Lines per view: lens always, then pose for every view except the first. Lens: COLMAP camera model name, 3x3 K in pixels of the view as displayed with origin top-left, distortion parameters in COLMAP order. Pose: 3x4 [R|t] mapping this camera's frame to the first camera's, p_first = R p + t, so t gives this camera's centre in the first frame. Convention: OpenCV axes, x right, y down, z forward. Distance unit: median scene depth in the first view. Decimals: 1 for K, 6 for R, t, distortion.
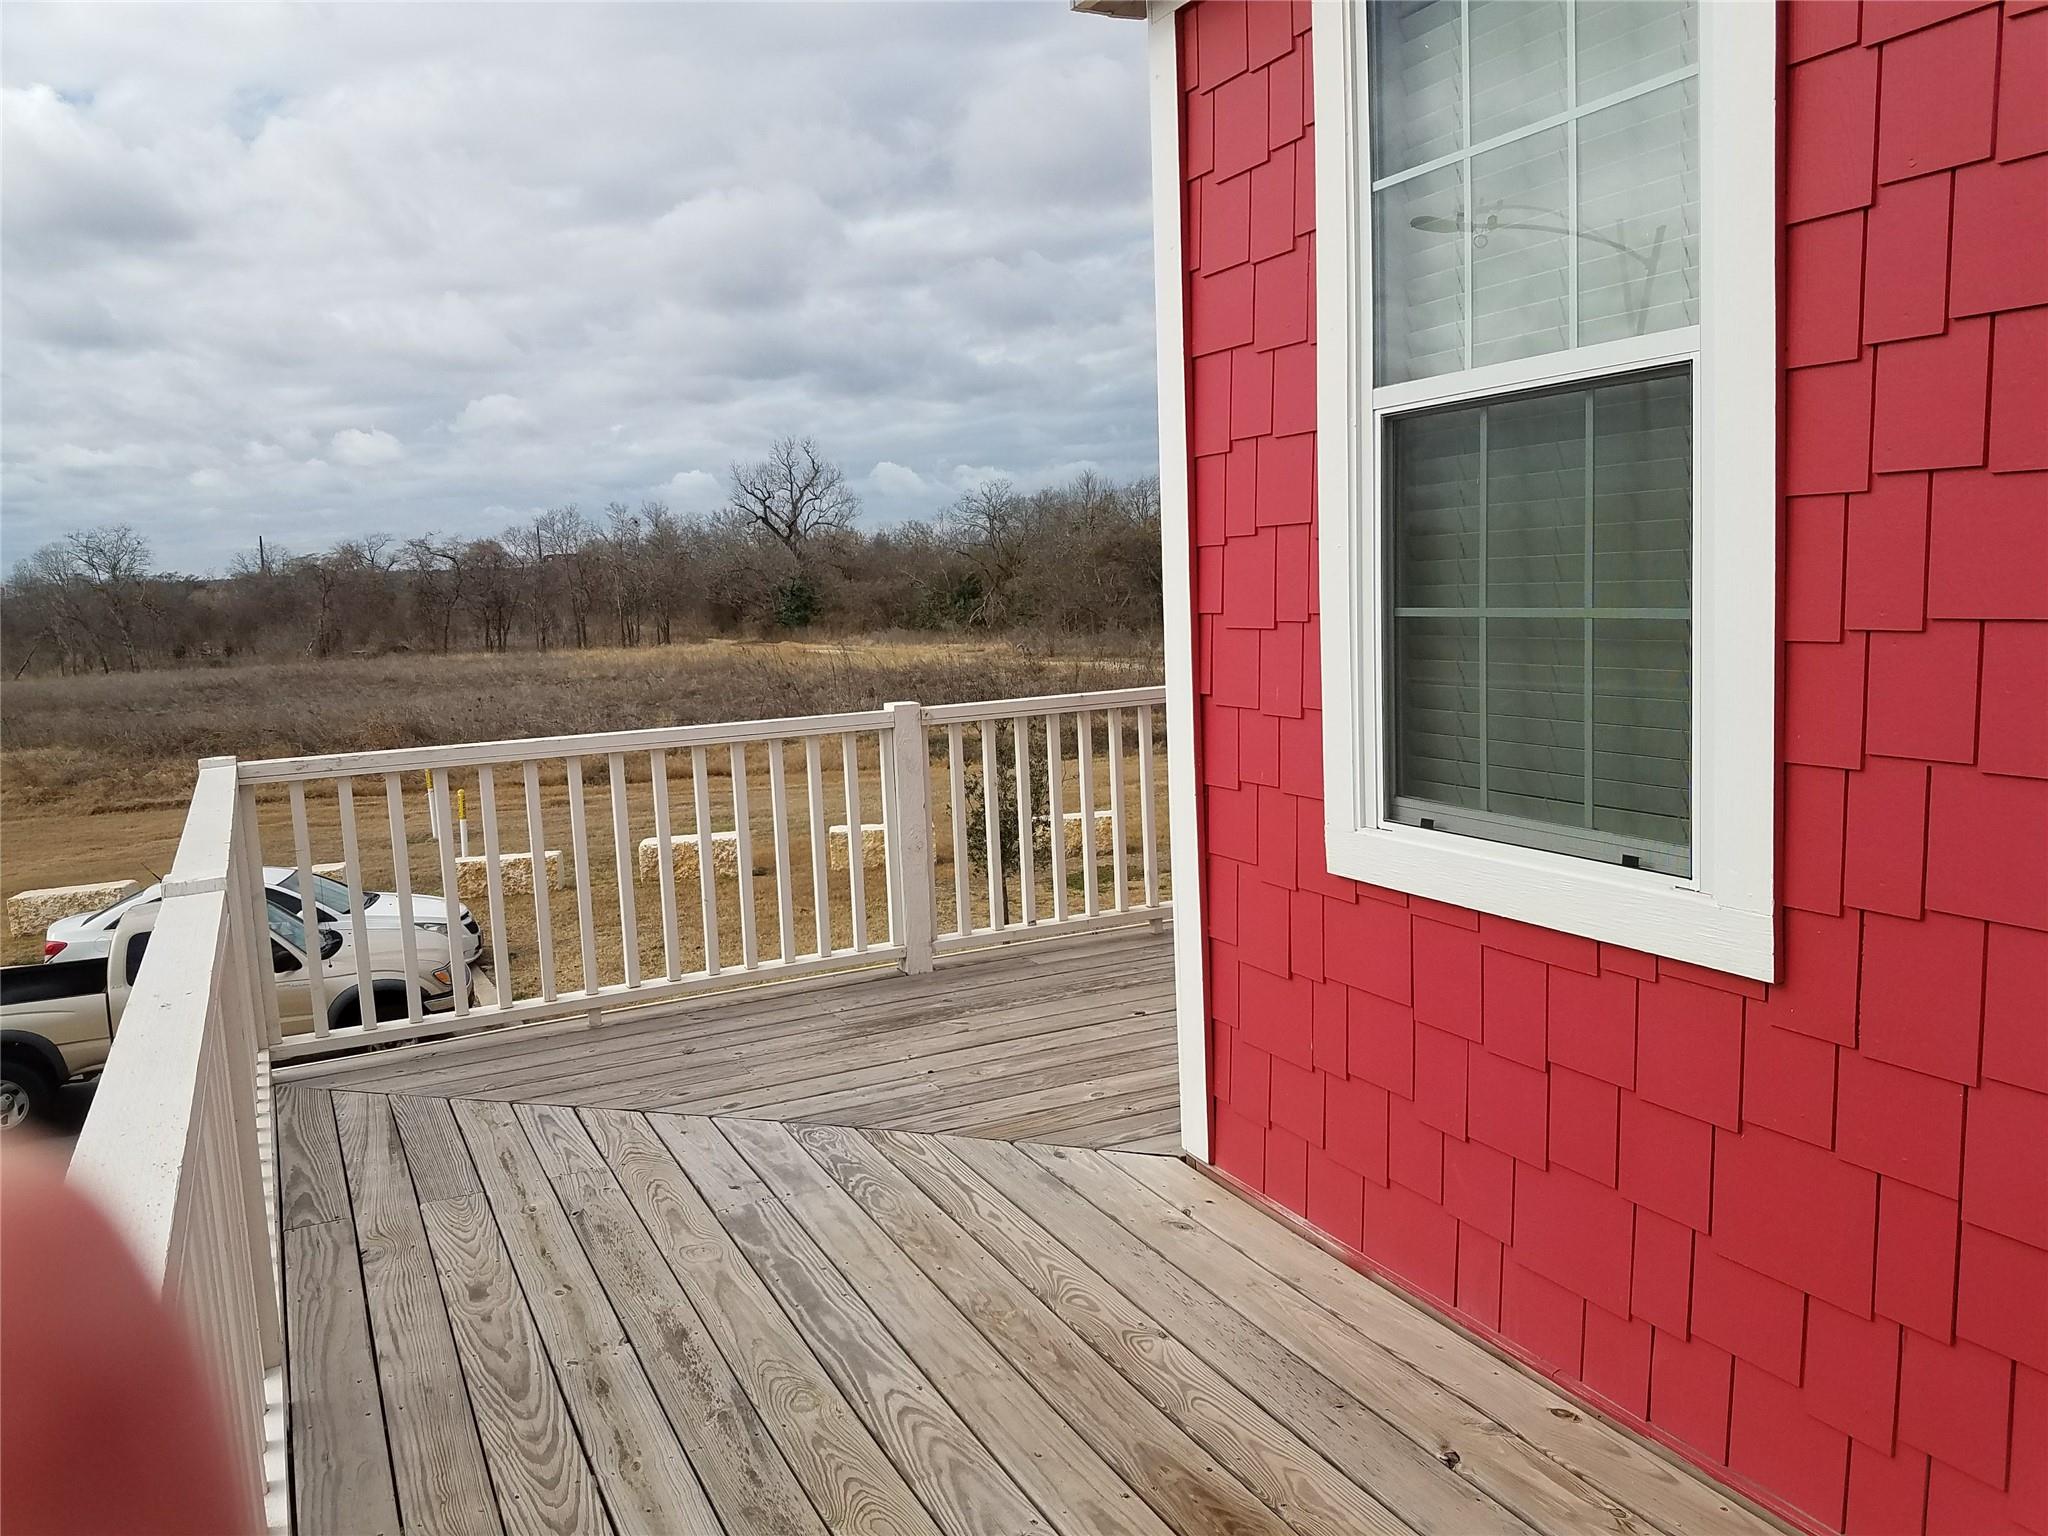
lens RADIAL K [[1578.0, 0, 985.4], [0, 1578.0, 778.8], [0, 0, 1]] dist [0.193020, -0.420271]
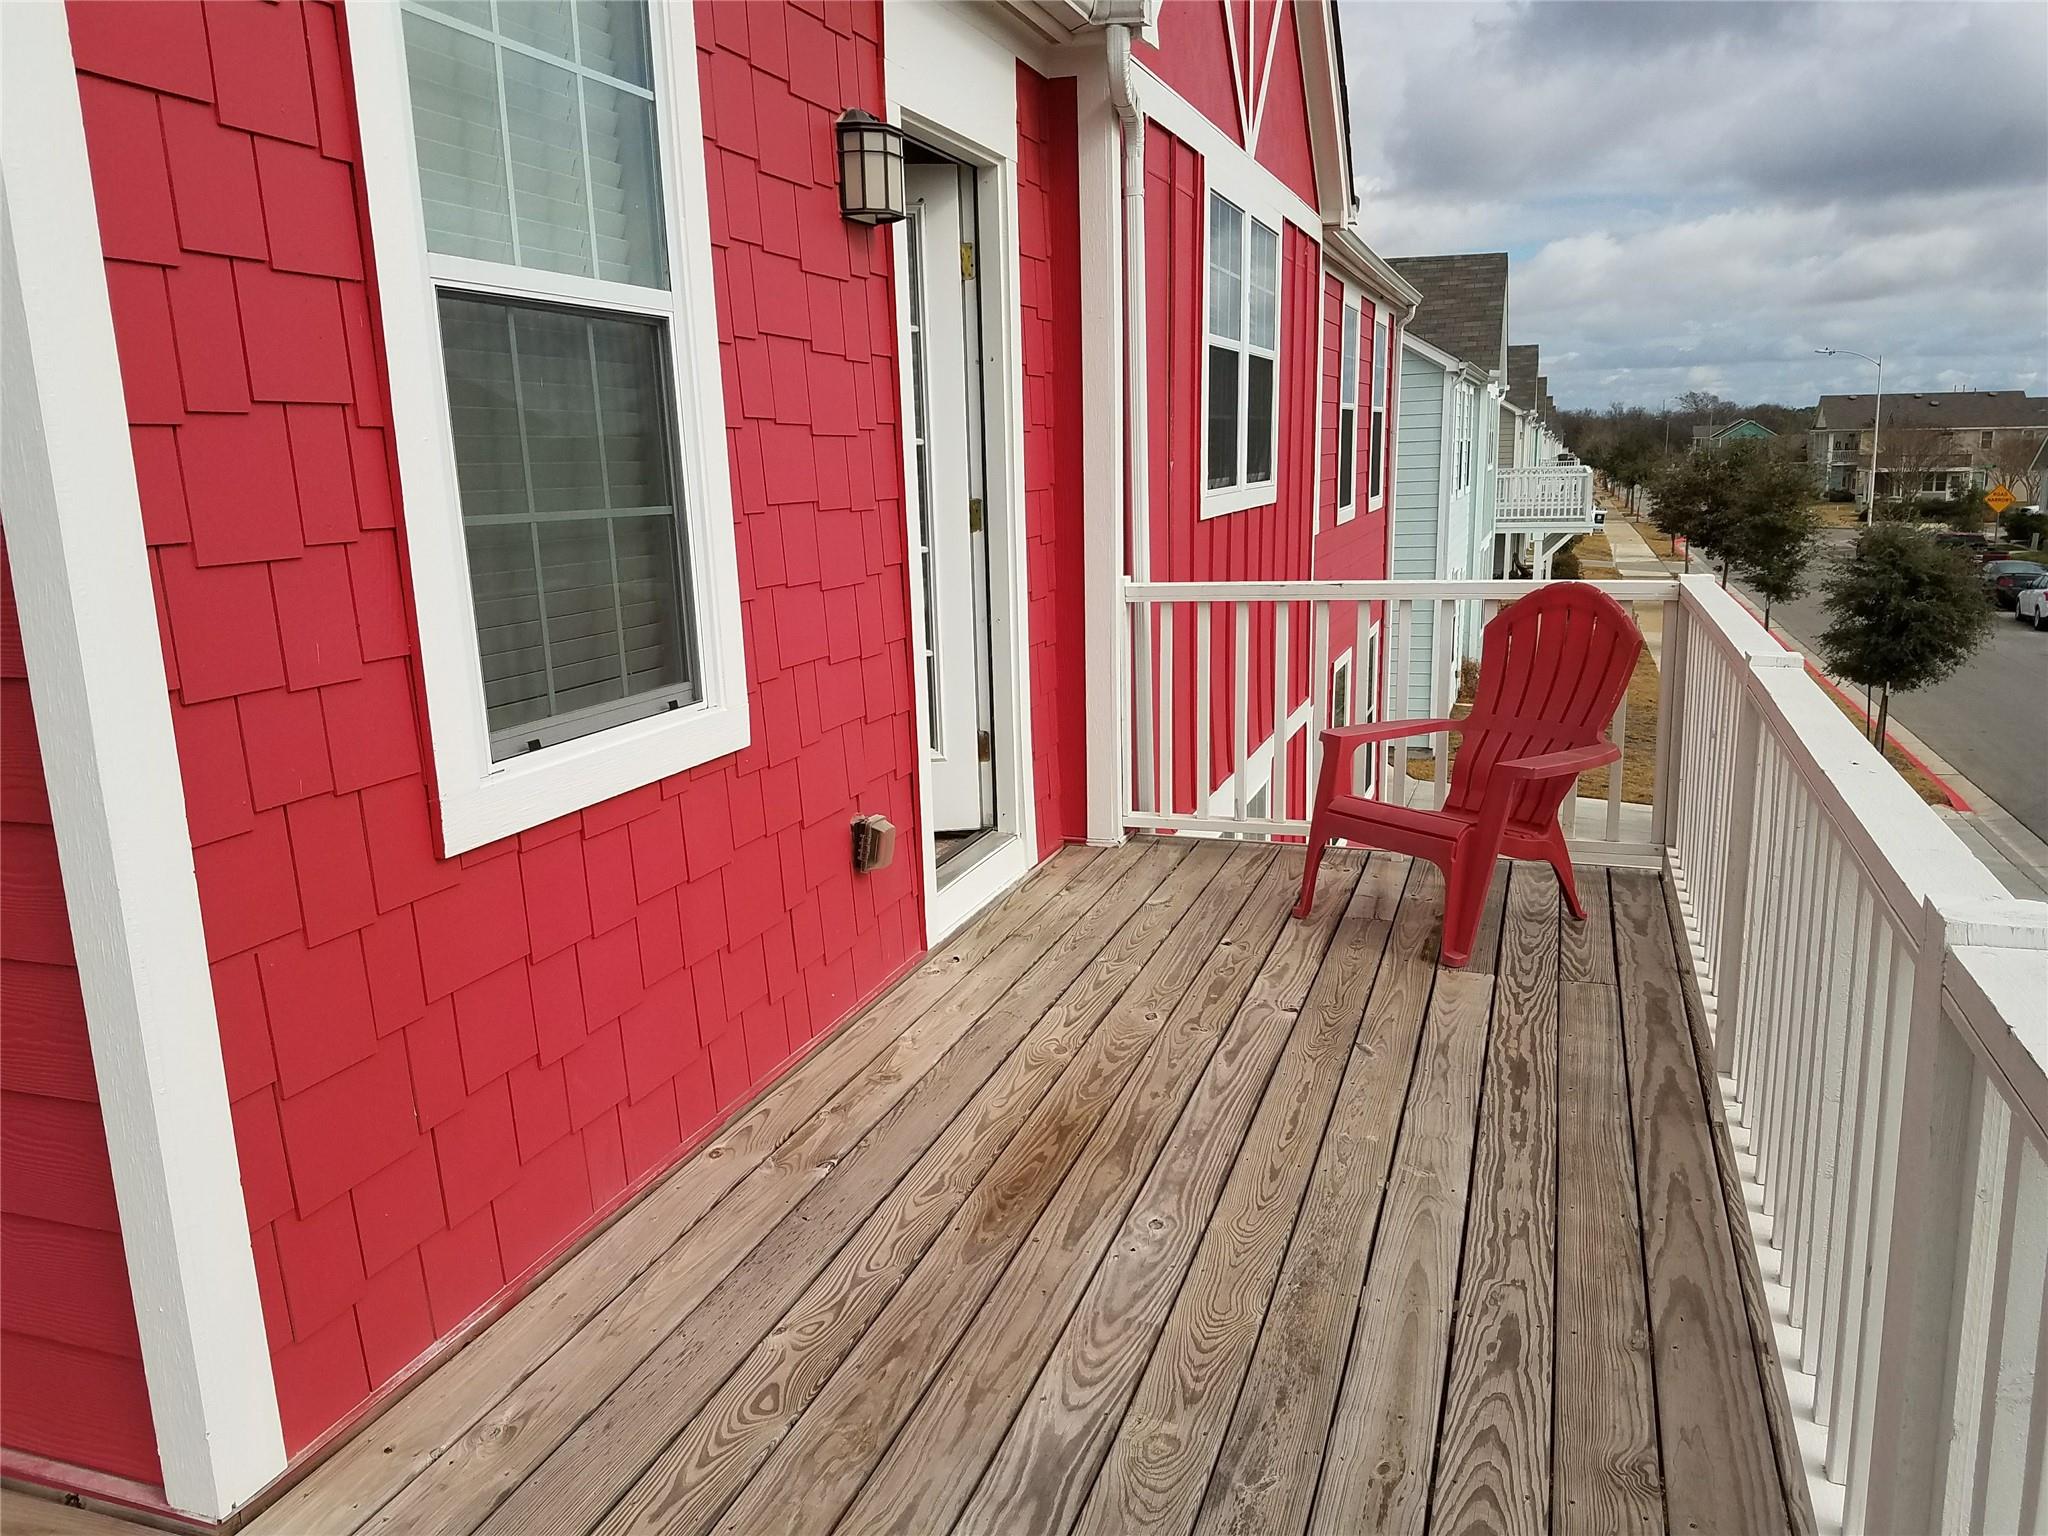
lens RADIAL K [[1578.0, 0, 985.4], [0, 1578.0, 778.8], [0, 0, 1]] dist [0.193020, -0.420271]
pose [[-0.720944, -0.064483, 0.689987, -0.616859], [0.151782, 0.956793, 0.248009, -0.158059], [-0.676167, 0.283529, -0.680007, 1.590886]]
